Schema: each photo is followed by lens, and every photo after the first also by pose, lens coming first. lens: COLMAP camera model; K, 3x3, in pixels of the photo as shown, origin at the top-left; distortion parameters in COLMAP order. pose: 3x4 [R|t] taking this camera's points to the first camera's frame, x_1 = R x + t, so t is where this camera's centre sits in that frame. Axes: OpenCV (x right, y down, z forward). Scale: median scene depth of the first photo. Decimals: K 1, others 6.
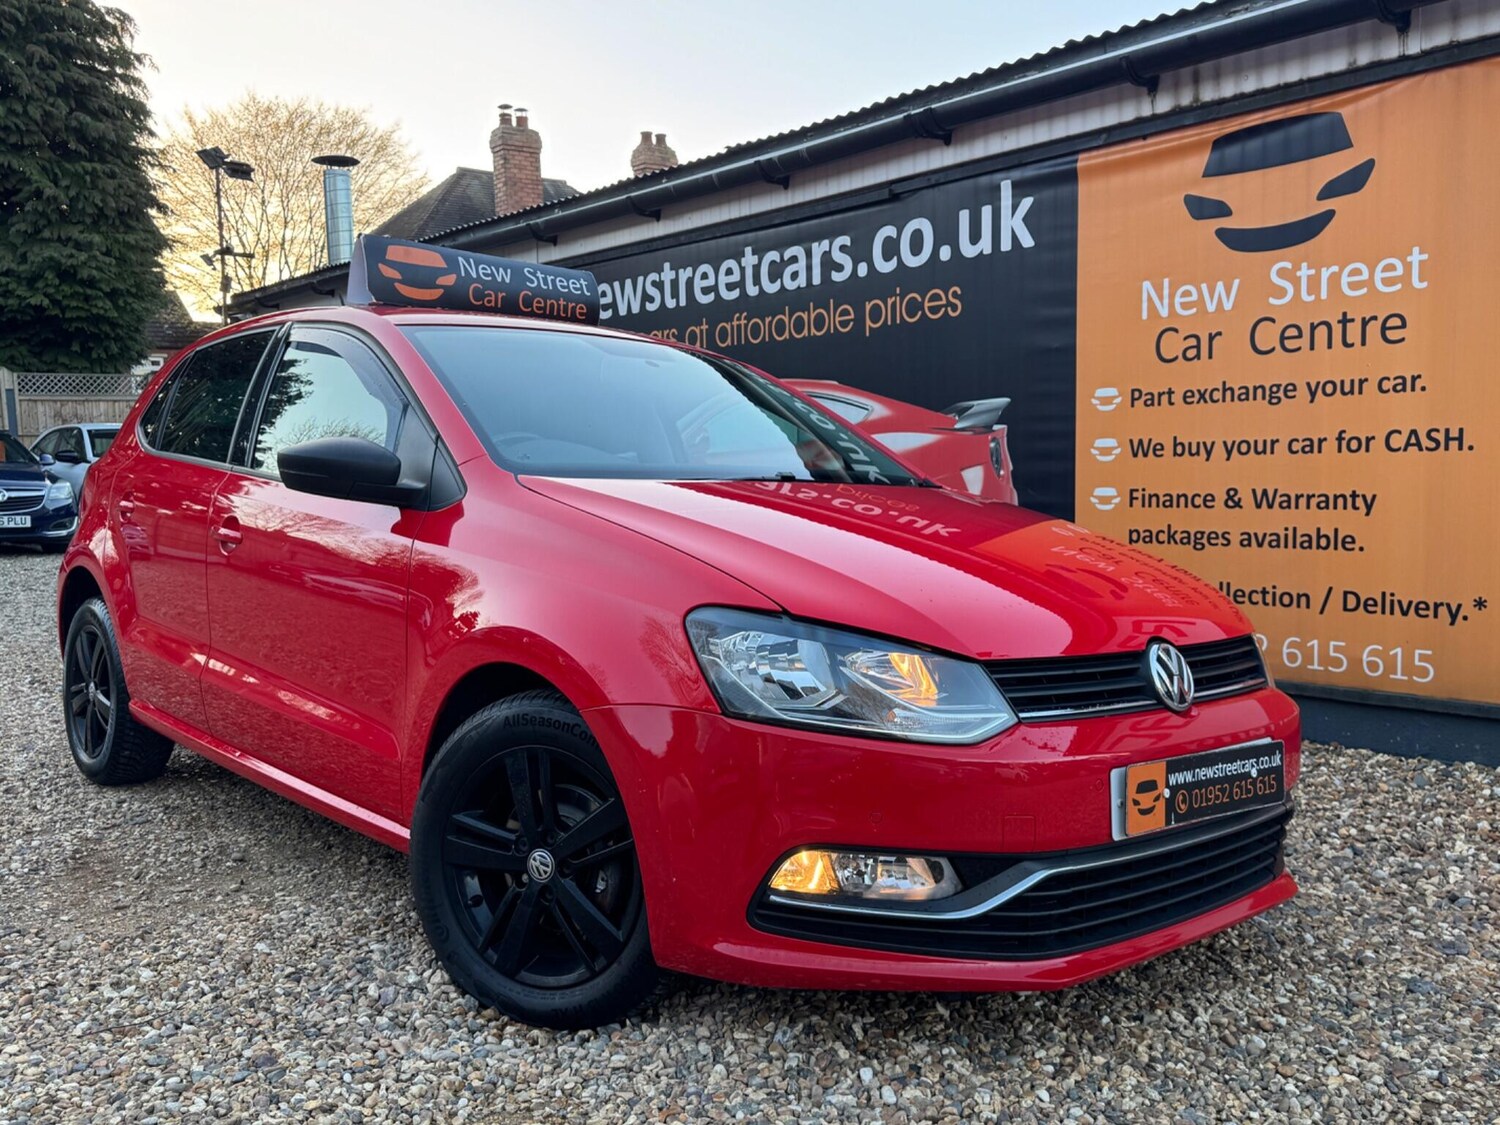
lens RADIAL K [[1279.4, 0, 744.4], [0, 1279.4, 573.9], [0, 0, 1]] dist [0.172119, -0.366723]
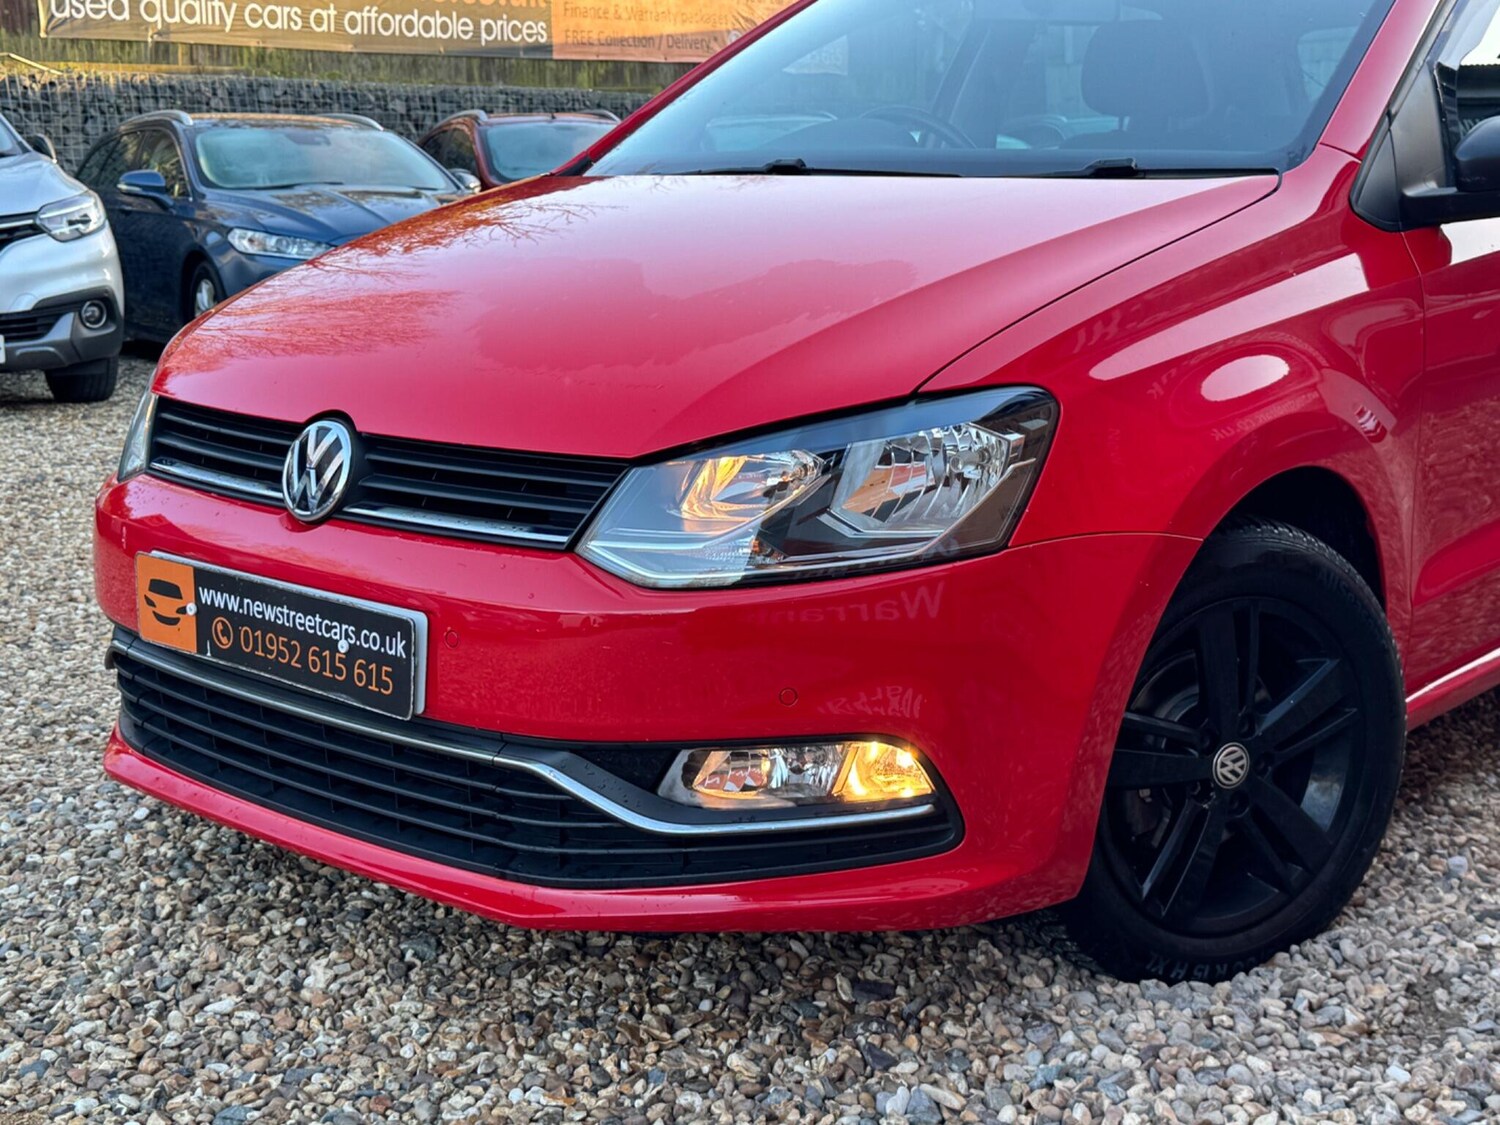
lens RADIAL K [[1964.8, 0, 752.8], [0, 1964.8, 579.8], [0, 0, 1]] dist [0.216927, -0.542659]
pose [[0.112564, 0.180443, -0.977123, 0.756016], [-0.050811, 0.983132, 0.175700, -0.031085], [0.992345, 0.029871, 0.119834, 0.609025]]
